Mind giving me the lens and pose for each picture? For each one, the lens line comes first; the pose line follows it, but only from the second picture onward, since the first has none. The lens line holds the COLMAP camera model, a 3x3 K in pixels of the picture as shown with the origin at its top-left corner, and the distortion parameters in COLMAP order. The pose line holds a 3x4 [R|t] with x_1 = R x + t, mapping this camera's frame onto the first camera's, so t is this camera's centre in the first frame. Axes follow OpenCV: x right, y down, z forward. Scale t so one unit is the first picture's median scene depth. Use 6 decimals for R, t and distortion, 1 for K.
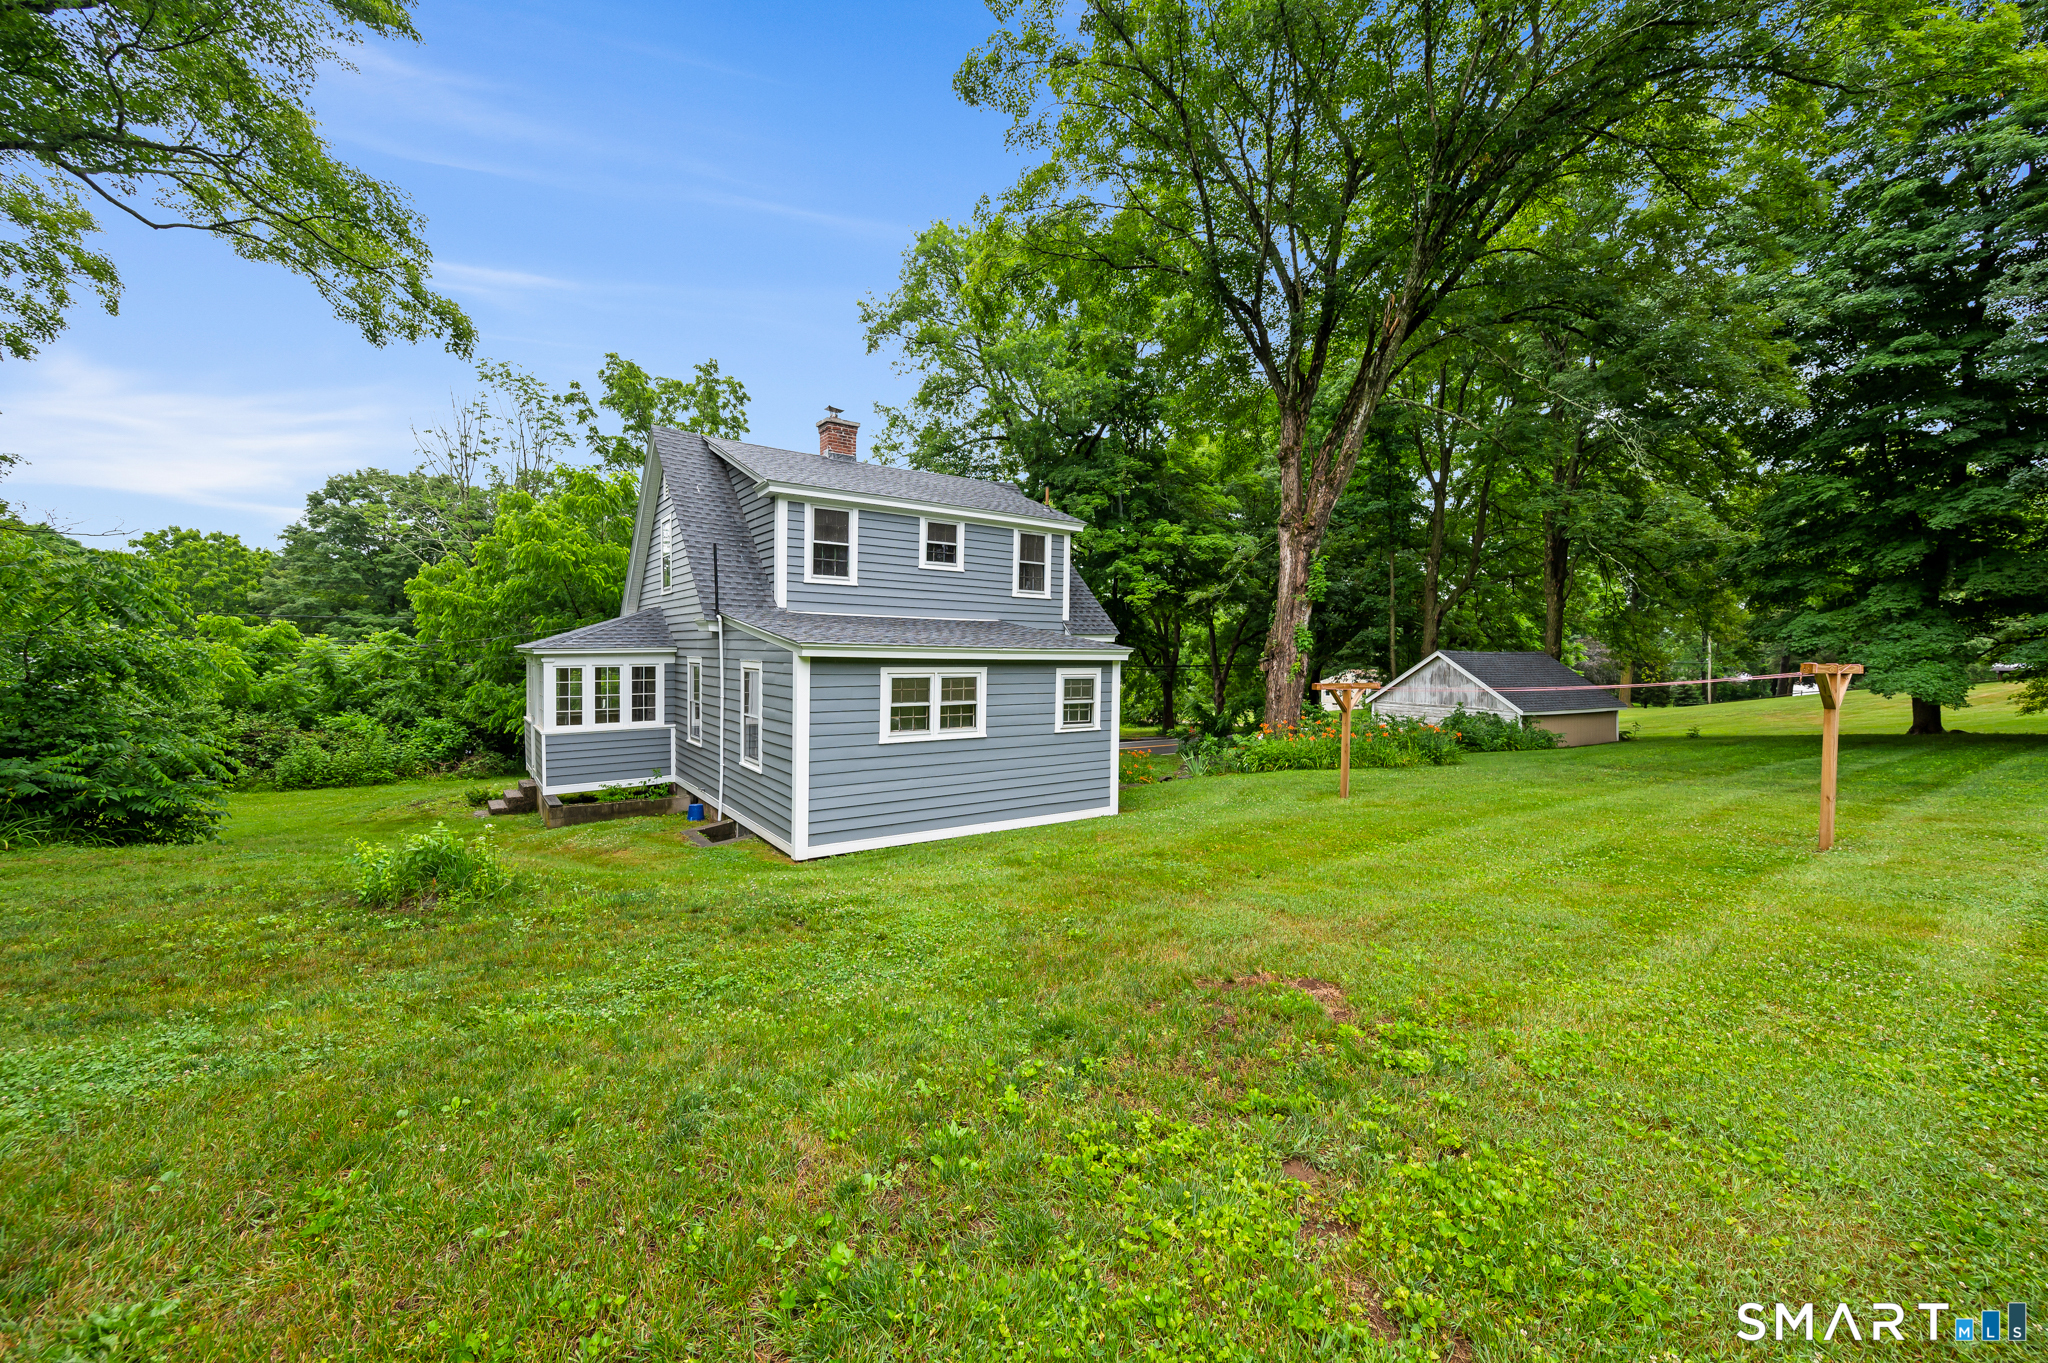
lens RADIAL K [[812.8, 0, 1030.5], [0, 812.8, 659.8], [0, 0, 1]] dist [0.000322, 0.000274]
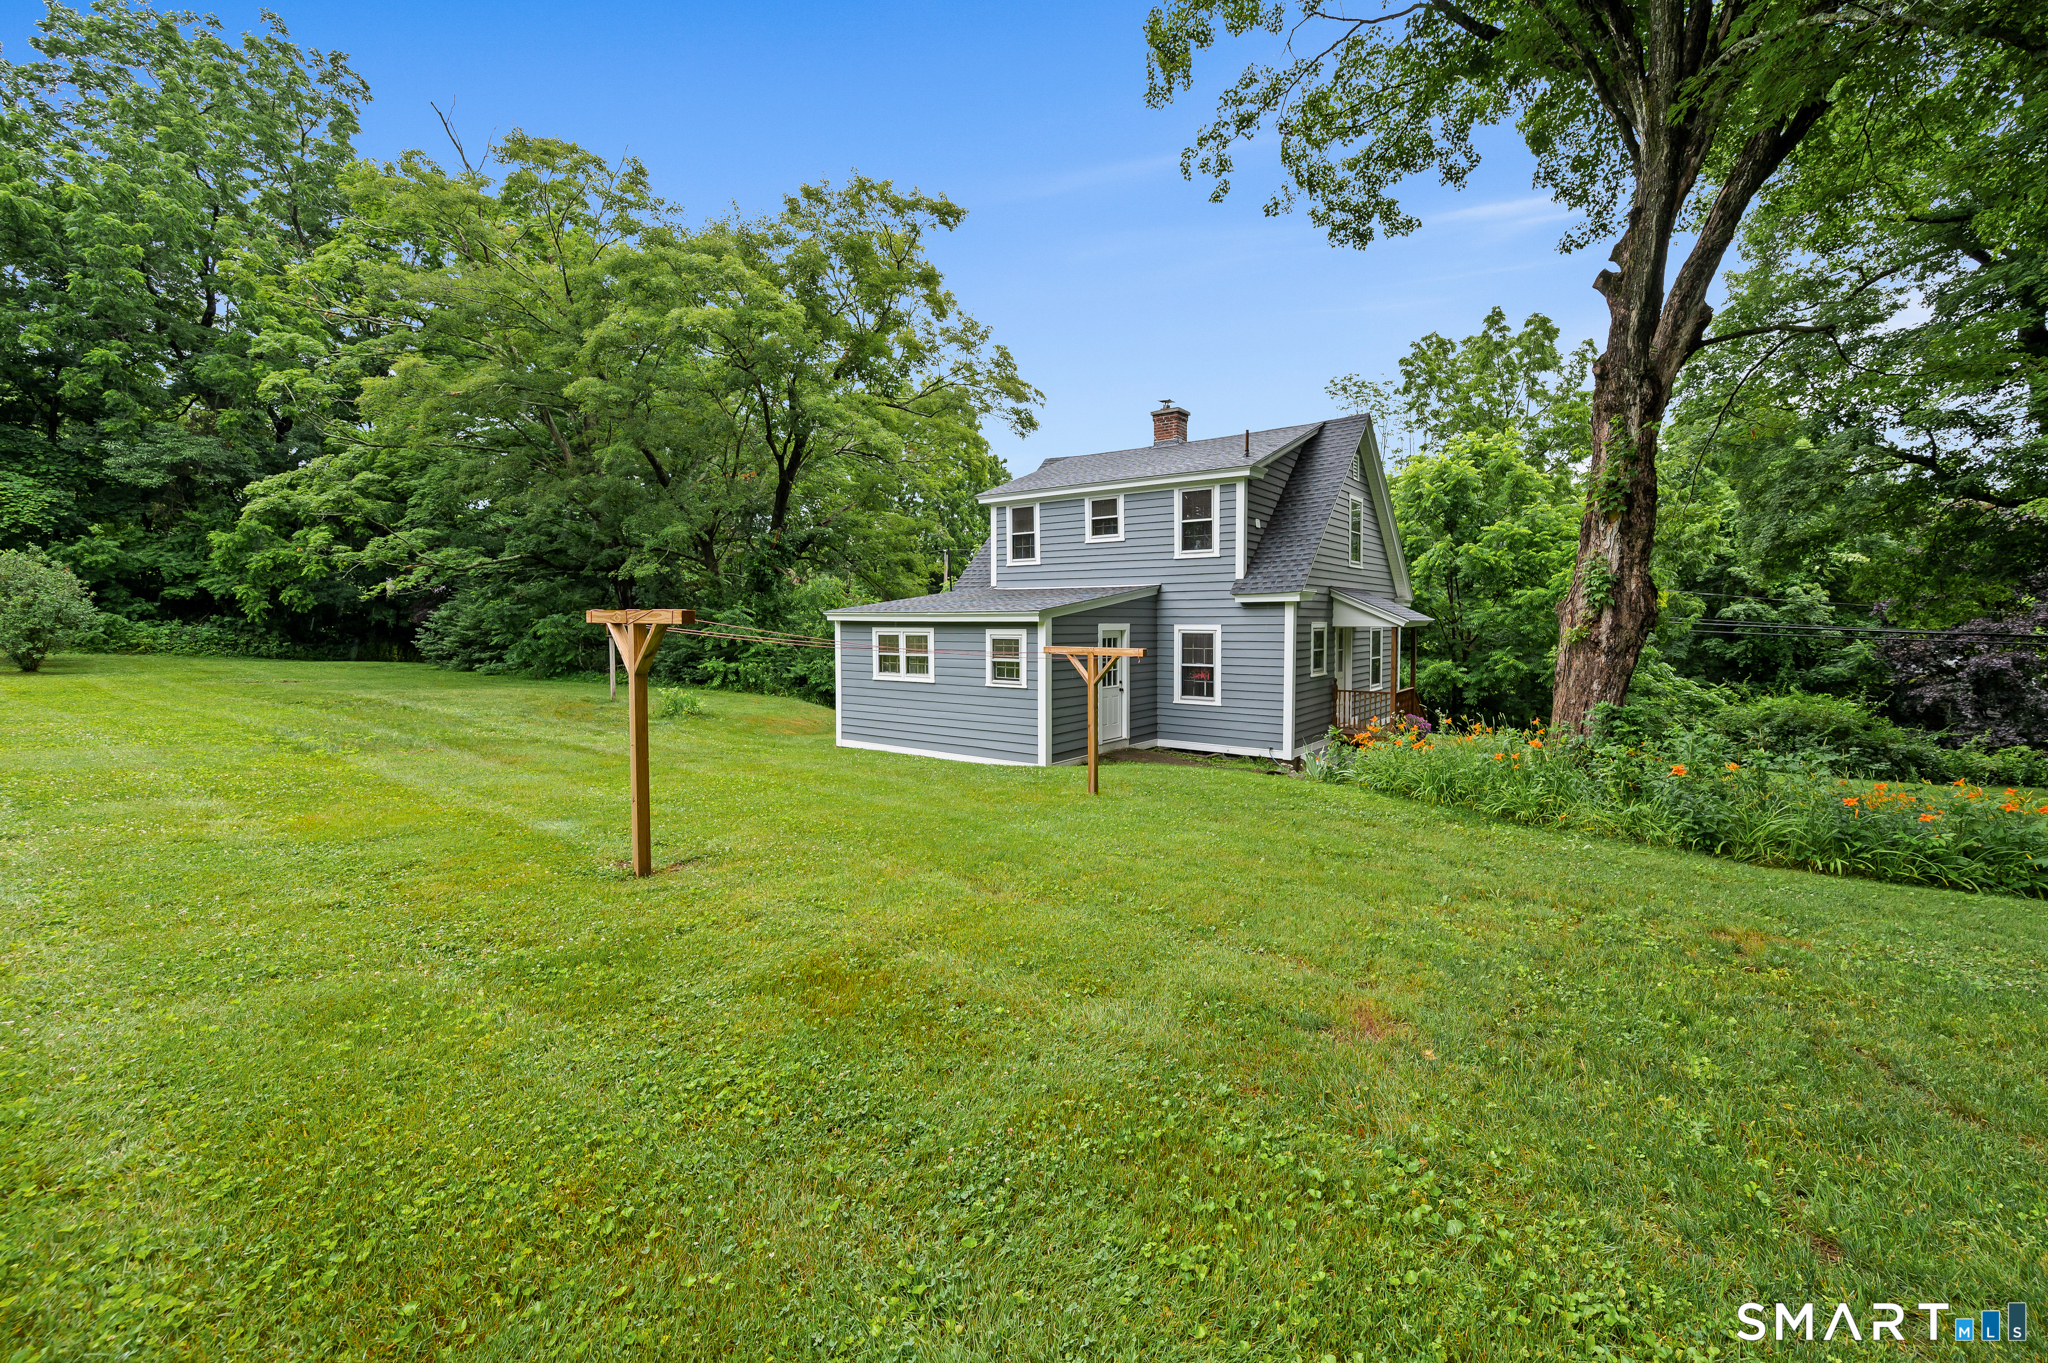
lens RADIAL K [[812.8, 0, 1030.5], [0, 812.8, 659.8], [0, 0, 1]] dist [0.000322, 0.000274]
pose [[0.302563, 0.032708, -0.952568, 1.018691], [-0.005401, 0.999454, 0.032603, 0.014257], [0.953114, -0.004719, 0.302575, 0.644829]]
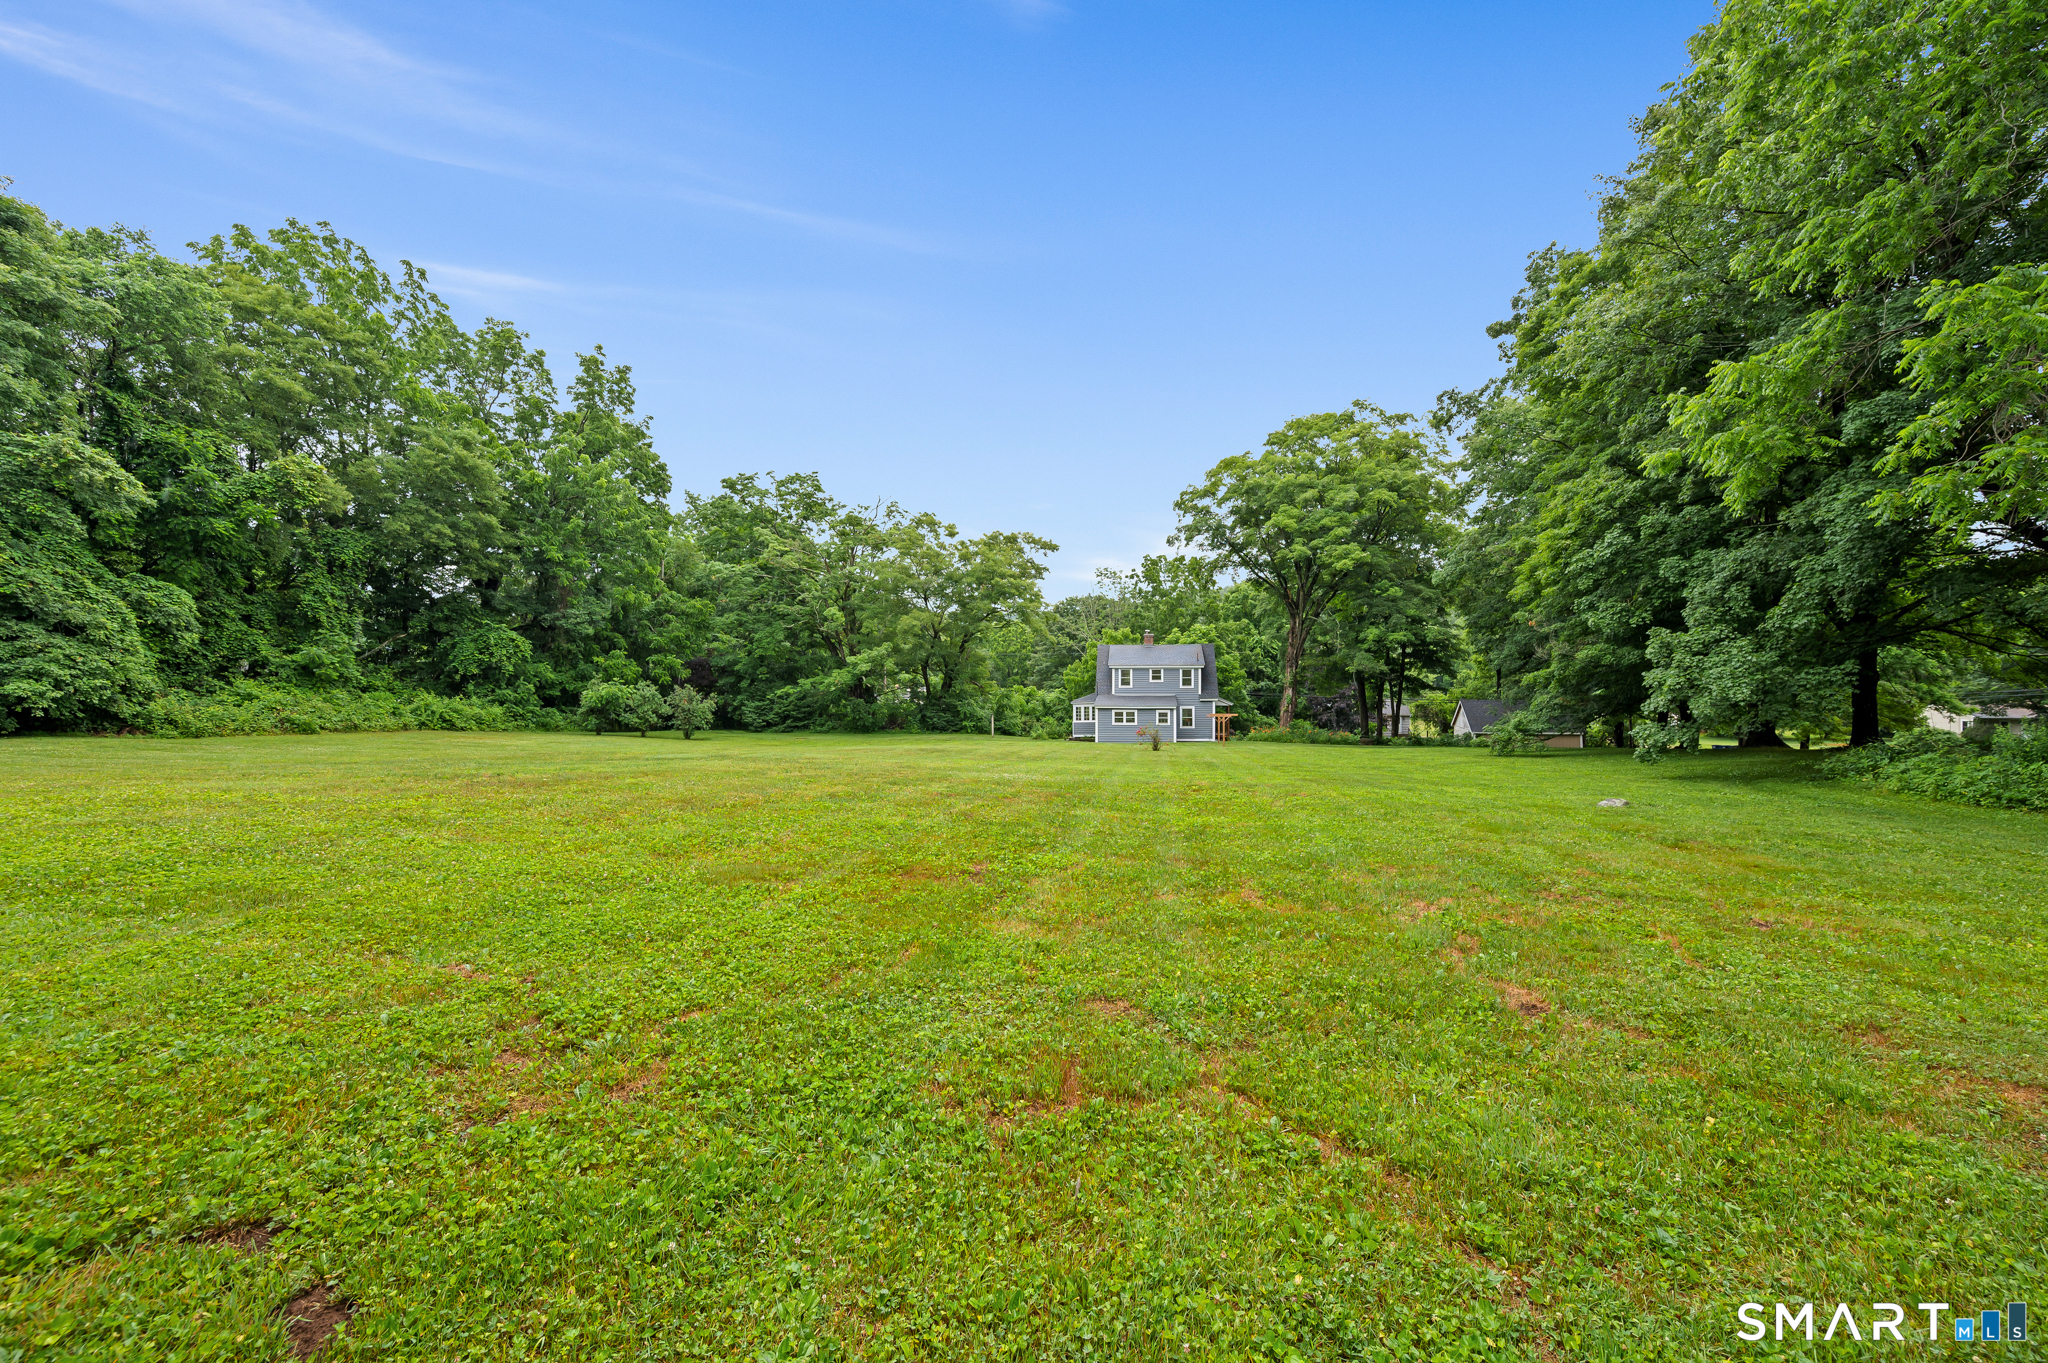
lens RADIAL K [[812.8, 0, 1030.5], [0, 812.8, 659.8], [0, 0, 1]] dist [0.000322, 0.000274]
pose [[0.721091, -0.018559, -0.692592, 2.314035], [0.005522, 0.999763, -0.021040, -0.155619], [0.692819, 0.011347, 0.721023, -2.352235]]
